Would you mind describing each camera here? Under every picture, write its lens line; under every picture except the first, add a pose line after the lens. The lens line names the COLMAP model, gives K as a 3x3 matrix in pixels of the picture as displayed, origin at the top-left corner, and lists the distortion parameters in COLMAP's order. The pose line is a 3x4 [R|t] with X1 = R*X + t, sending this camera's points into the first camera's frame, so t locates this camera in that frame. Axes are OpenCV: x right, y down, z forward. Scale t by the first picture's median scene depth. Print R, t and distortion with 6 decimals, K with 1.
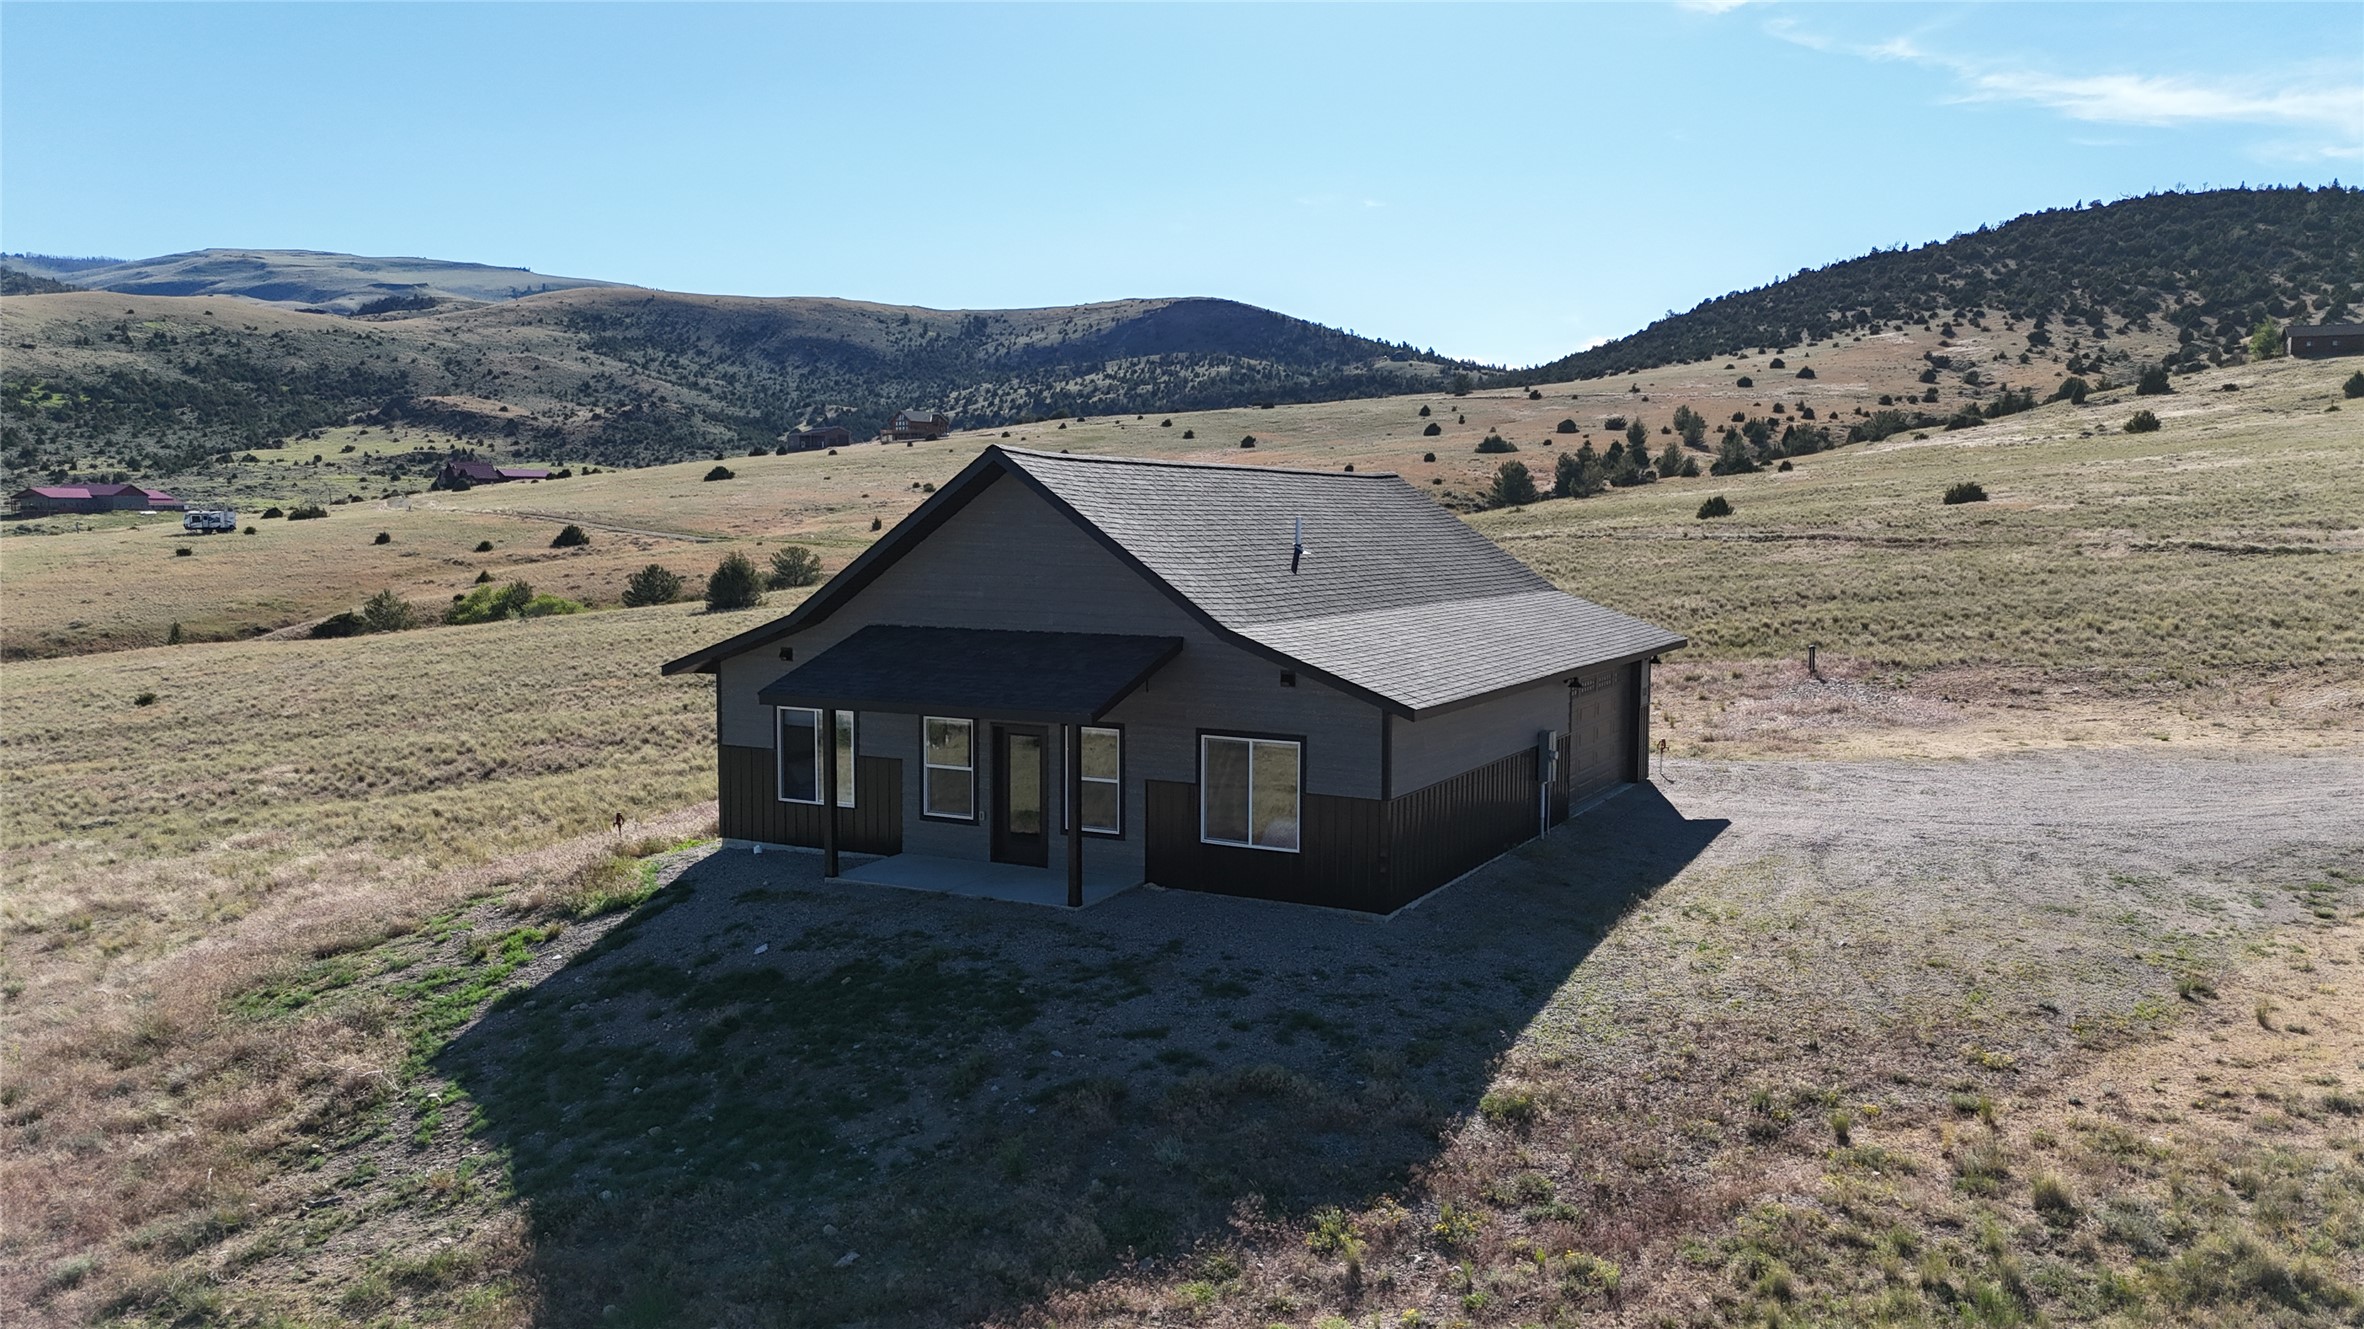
lens RADIAL K [[1723.9, 0, 1182.0], [0, 1723.9, 664.5], [0, 0, 1]] dist [0.071044, -0.071574]
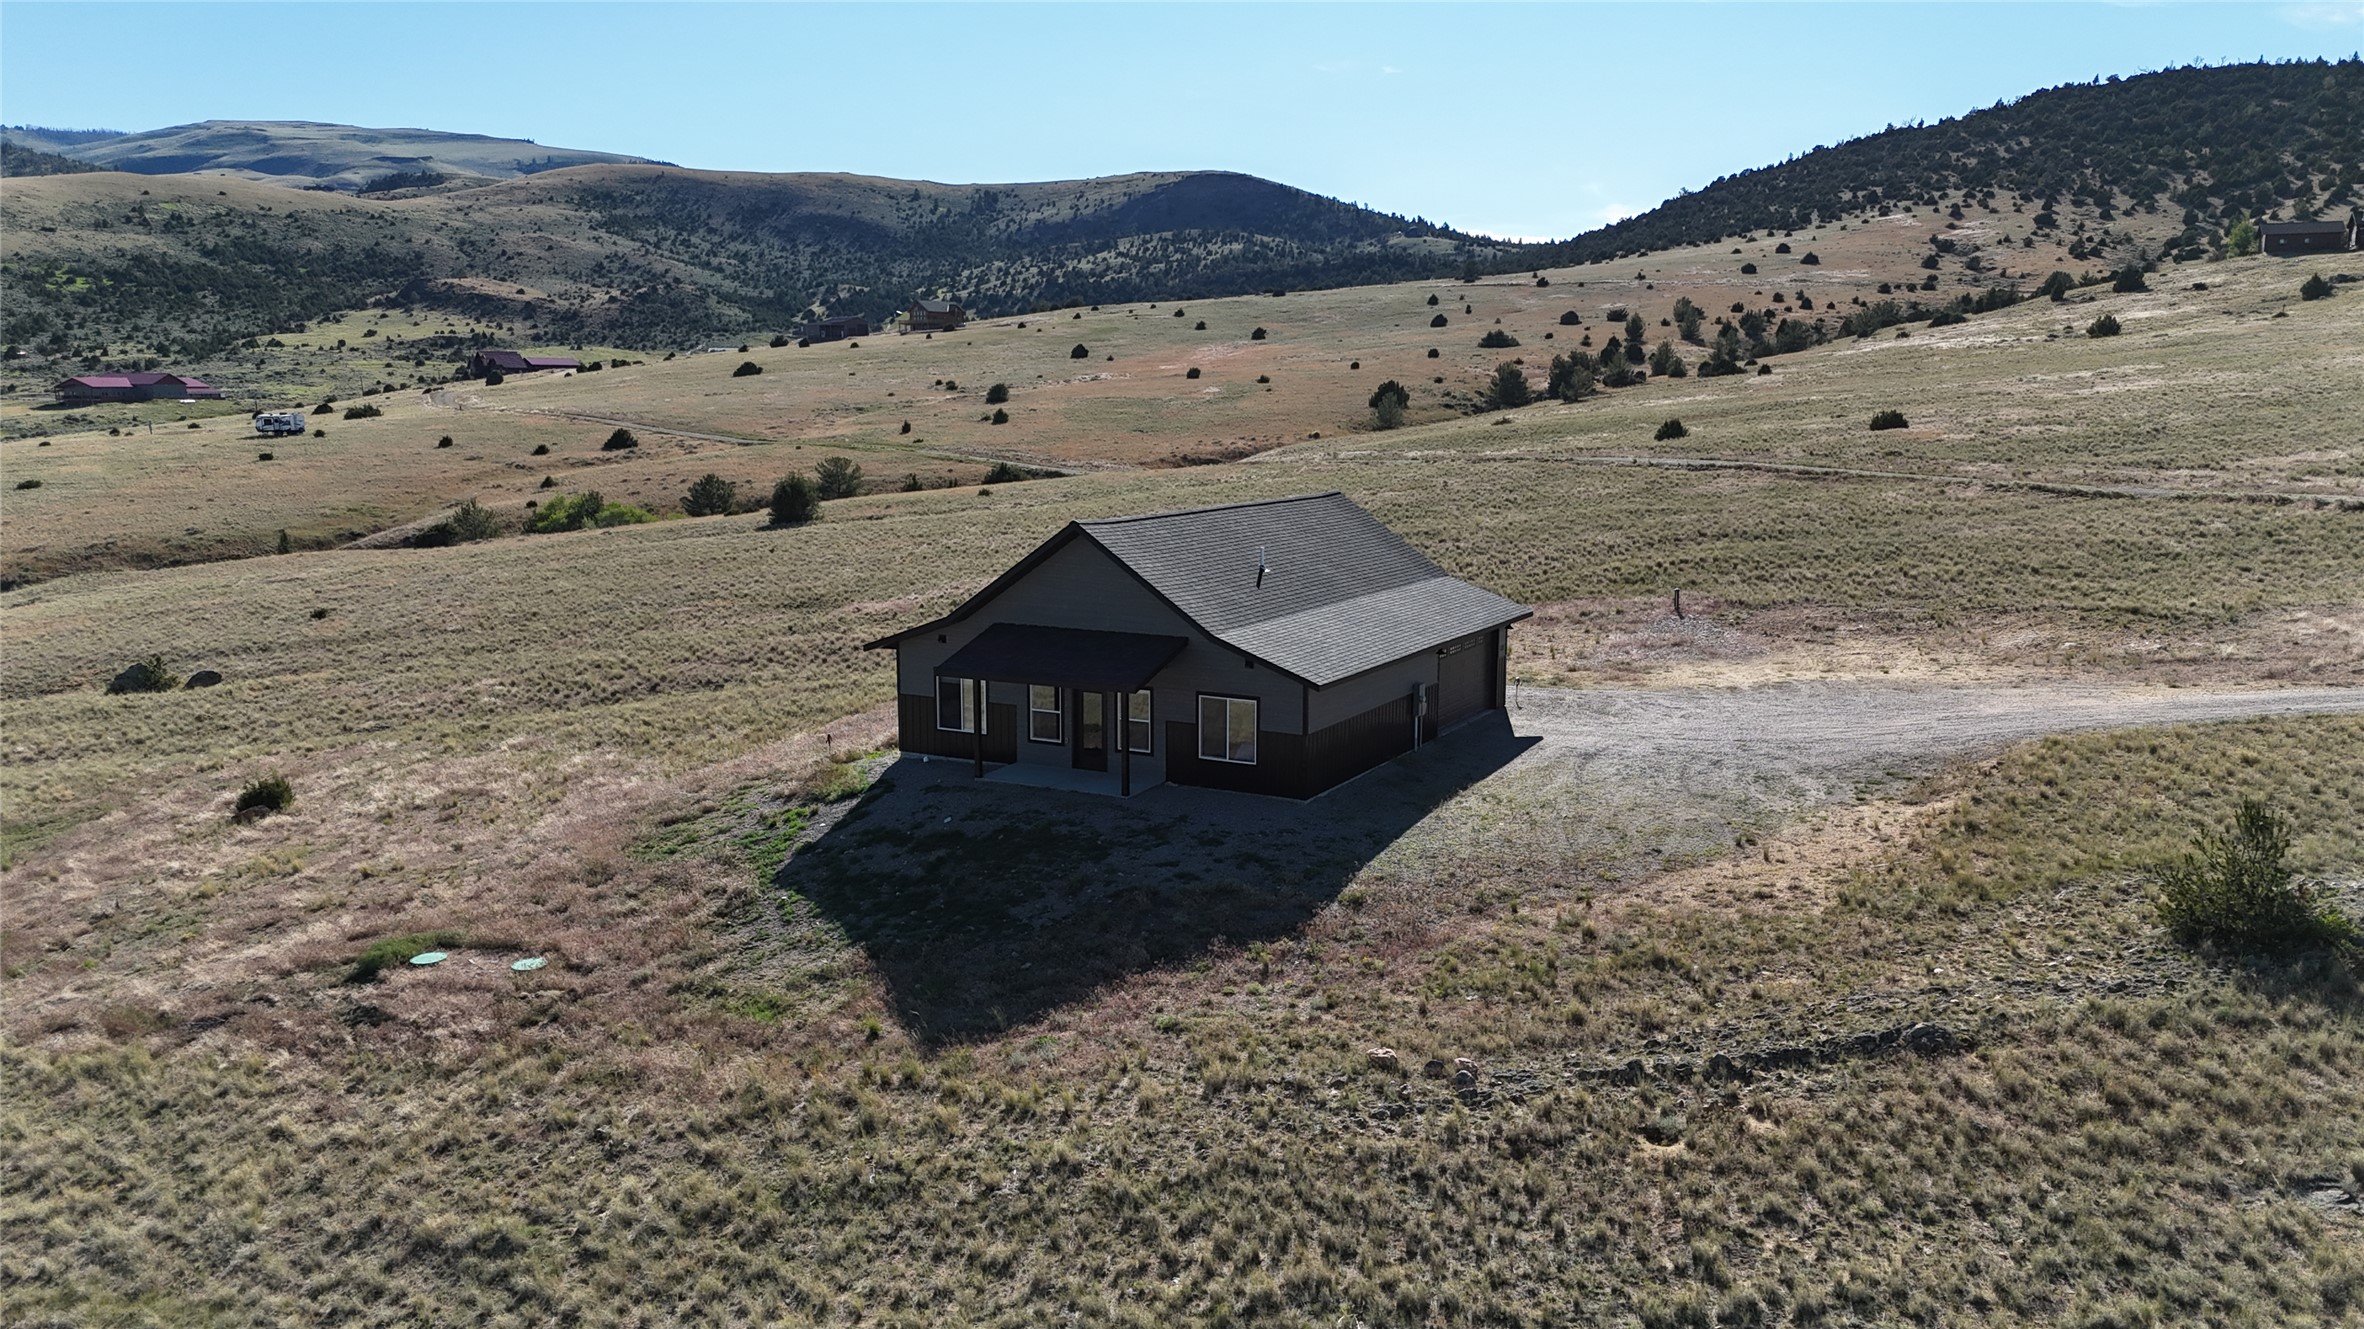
lens RADIAL K [[1723.9, 0, 1182.0], [0, 1723.9, 664.5], [0, 0, 1]] dist [0.071044, -0.071574]
pose [[0.999967, -0.001788, -0.007913, 0.000261], [0.002348, 0.997450, 0.071331, -0.003614], [0.007765, -0.071347, 0.997421, -0.022554]]
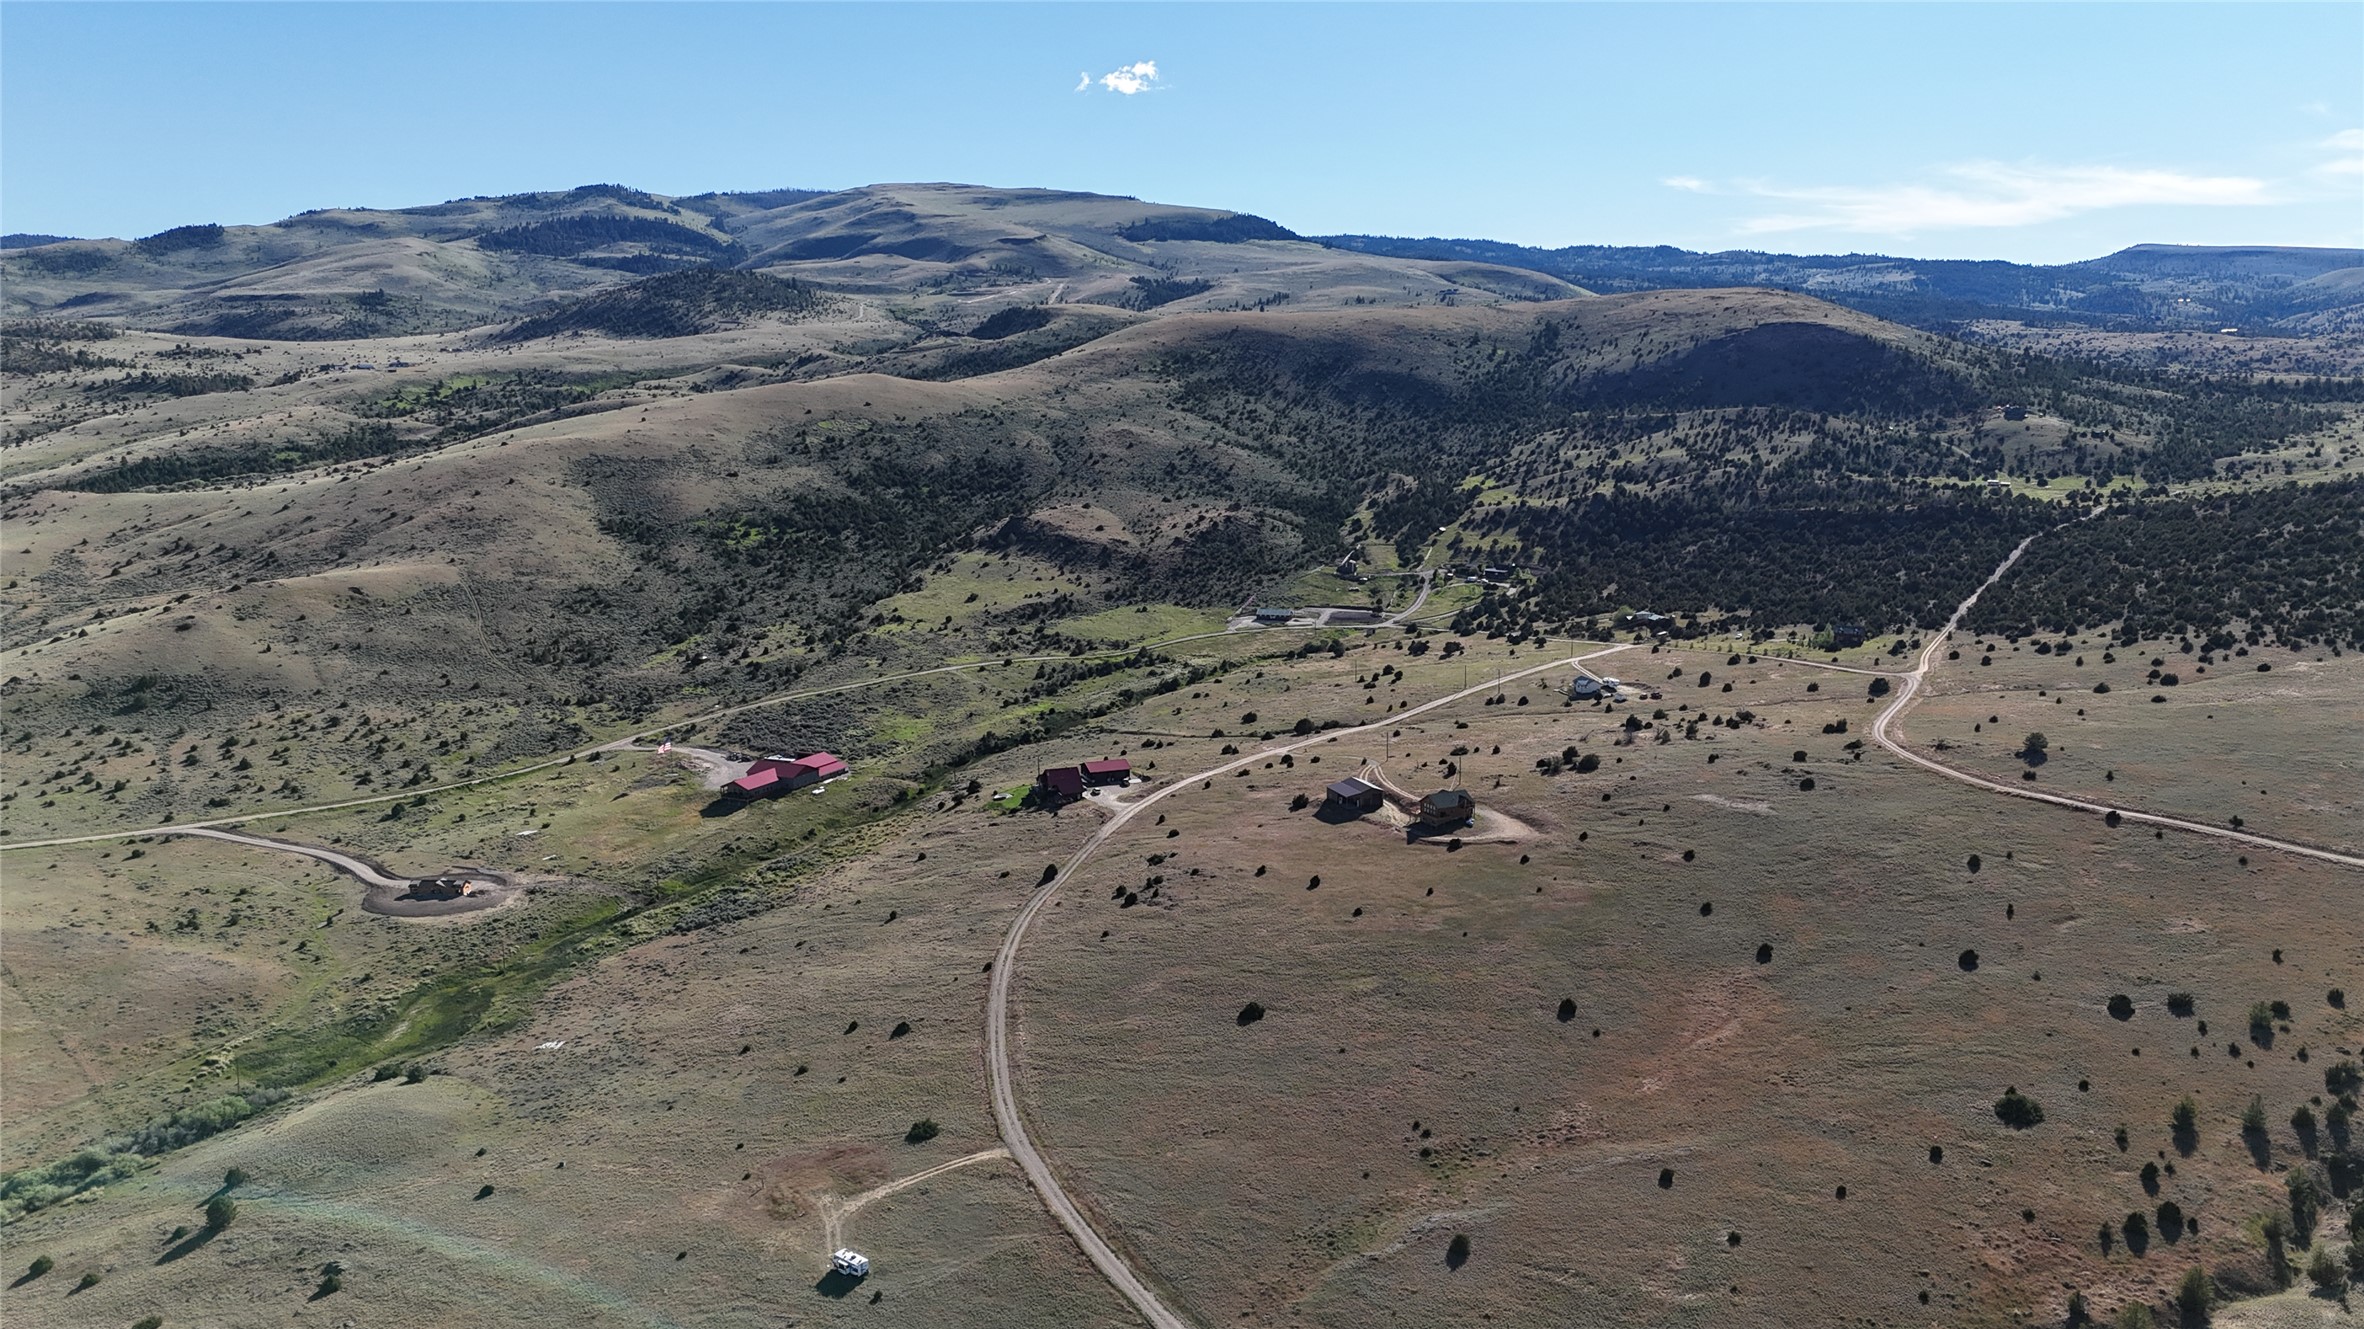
lens RADIAL K [[1703.5, 0, 1184.6], [0, 1703.5, 689.3], [0, 0, 1]] dist [0.095864, -0.101719]
pose [[0.947059, 0.057719, -0.315830, 0.014943], [-0.027494, 0.994674, 0.099335, -0.211959], [0.319881, -0.085393, 0.943602, -0.022977]]
